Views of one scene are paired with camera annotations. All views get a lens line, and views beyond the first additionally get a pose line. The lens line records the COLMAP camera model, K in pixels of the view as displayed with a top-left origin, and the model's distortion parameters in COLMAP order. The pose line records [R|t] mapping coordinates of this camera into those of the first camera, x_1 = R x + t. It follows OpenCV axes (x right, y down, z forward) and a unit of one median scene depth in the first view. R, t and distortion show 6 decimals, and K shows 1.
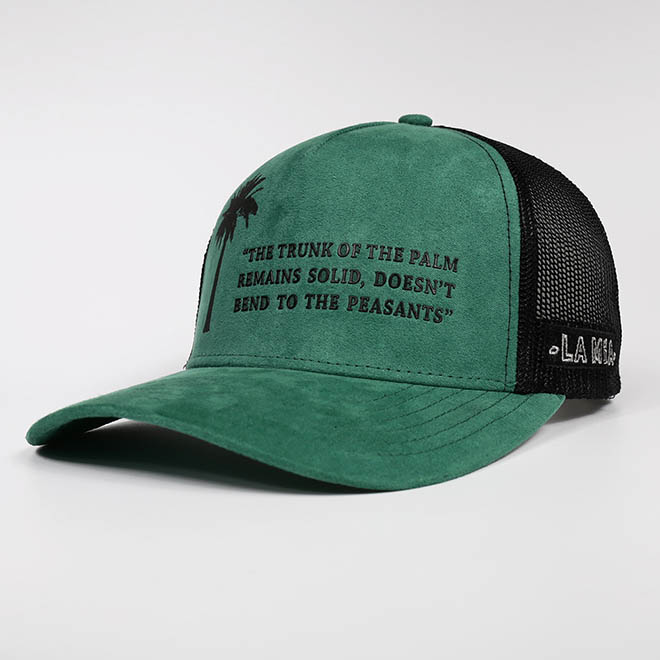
lens RADIAL K [[796.1, 0, 330.3], [0, 796.1, 332.8], [0, 0, 1]] dist [-0.121693, 0.000000]
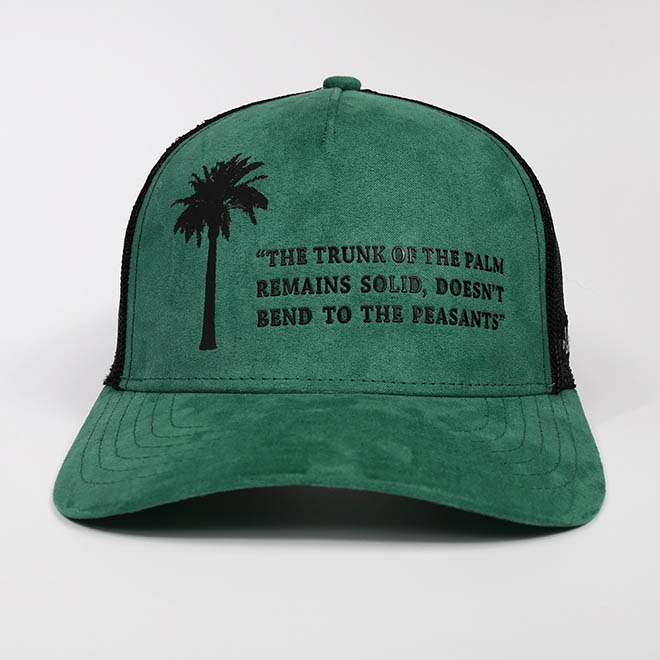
lens RADIAL K [[908.0, 0, 330.3], [0, 908.0, 330.1], [0, 0, 1]] dist [-0.051643, 0.000000]
pose [[0.922102, -0.062050, 0.381940, -0.447469], [0.038314, 0.996849, 0.069450, -0.092360], [-0.385046, -0.049407, 0.921574, 0.079130]]
